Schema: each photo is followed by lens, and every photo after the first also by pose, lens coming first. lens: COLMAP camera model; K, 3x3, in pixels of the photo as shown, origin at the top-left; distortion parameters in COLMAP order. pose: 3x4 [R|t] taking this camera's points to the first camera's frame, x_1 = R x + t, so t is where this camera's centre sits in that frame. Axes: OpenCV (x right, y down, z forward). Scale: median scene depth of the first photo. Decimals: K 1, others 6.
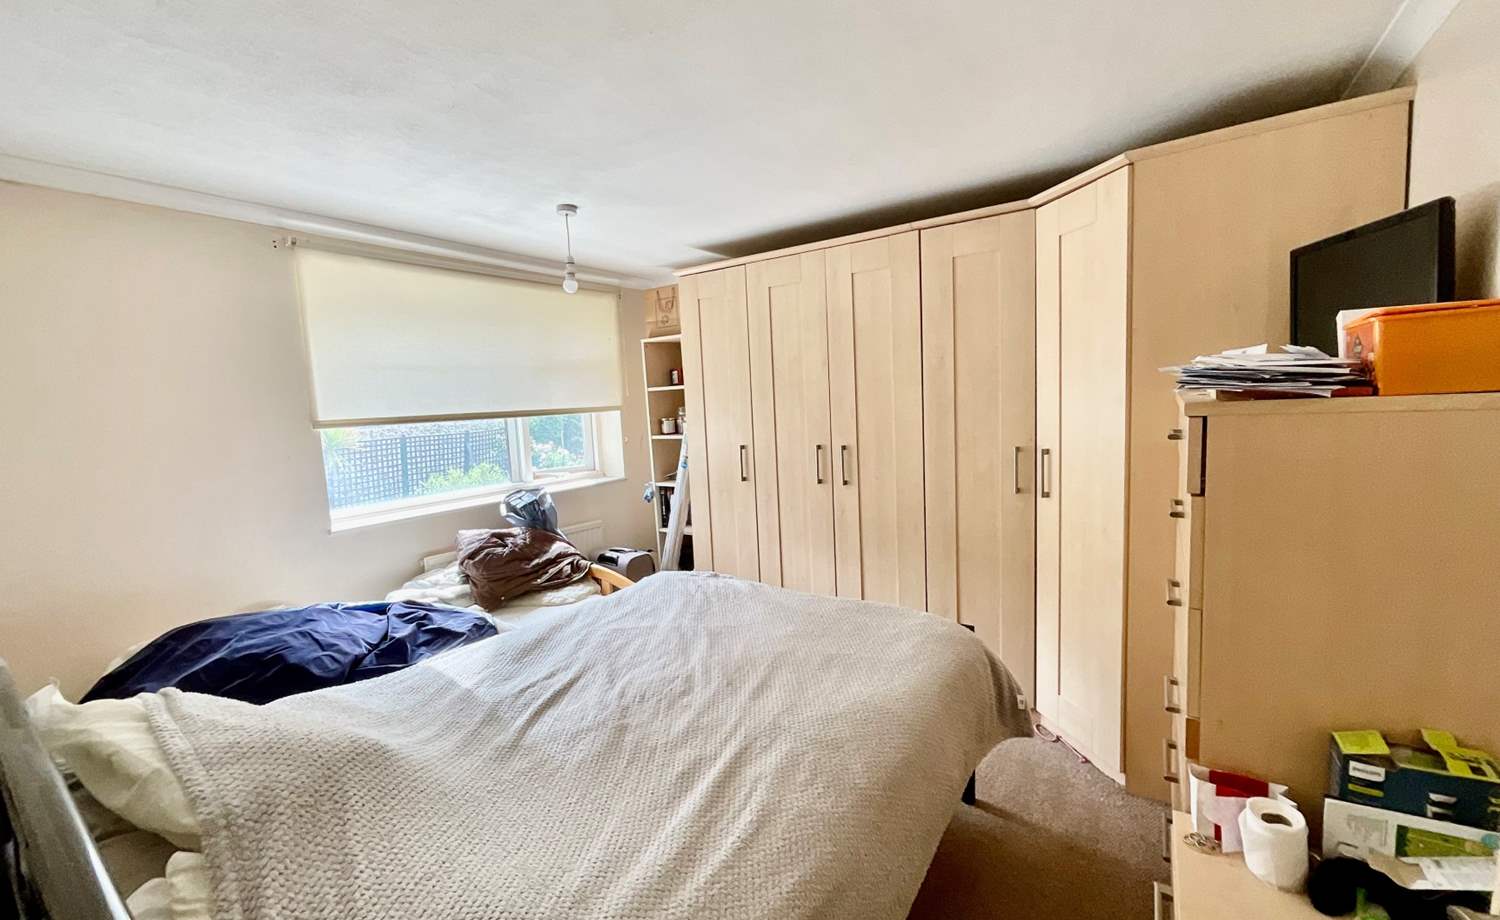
lens RADIAL K [[609.5, 0, 749.5], [0, 609.5, 457.5], [0, 0, 1]] dist [0.003398, -0.003206]
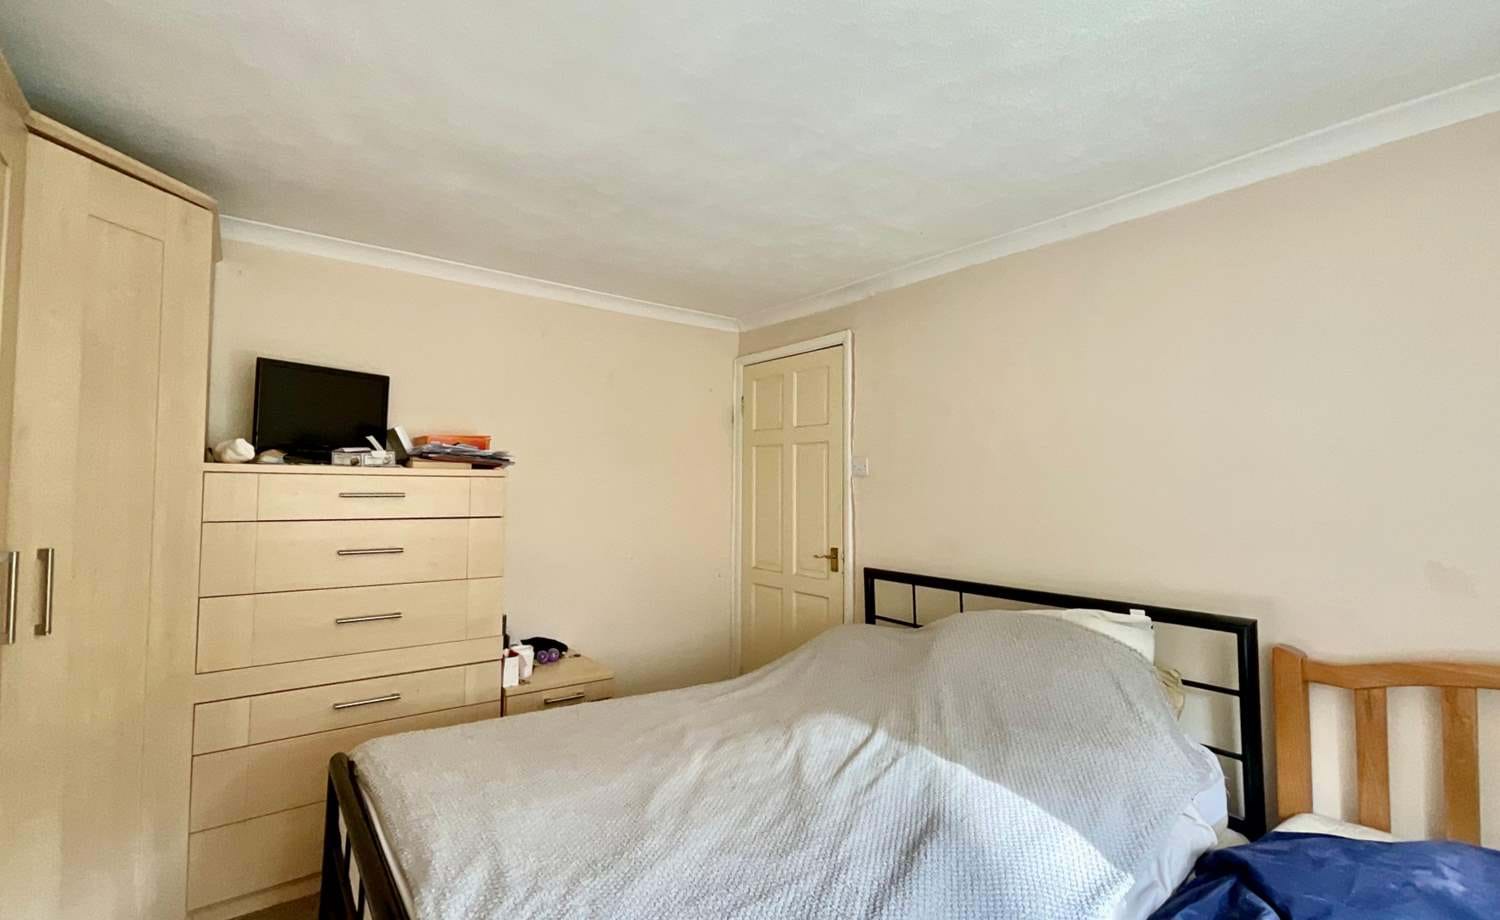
lens RADIAL K [[609.5, 0, 750.6], [0, 609.5, 461.5], [0, 0, 1]] dist [0.003398, -0.003206]
pose [[-0.952345, 0.044096, 0.301819, -0.414524], [0.057684, 0.997676, 0.036253, -0.099645], [-0.299519, 0.051936, -0.952676, 1.699308]]
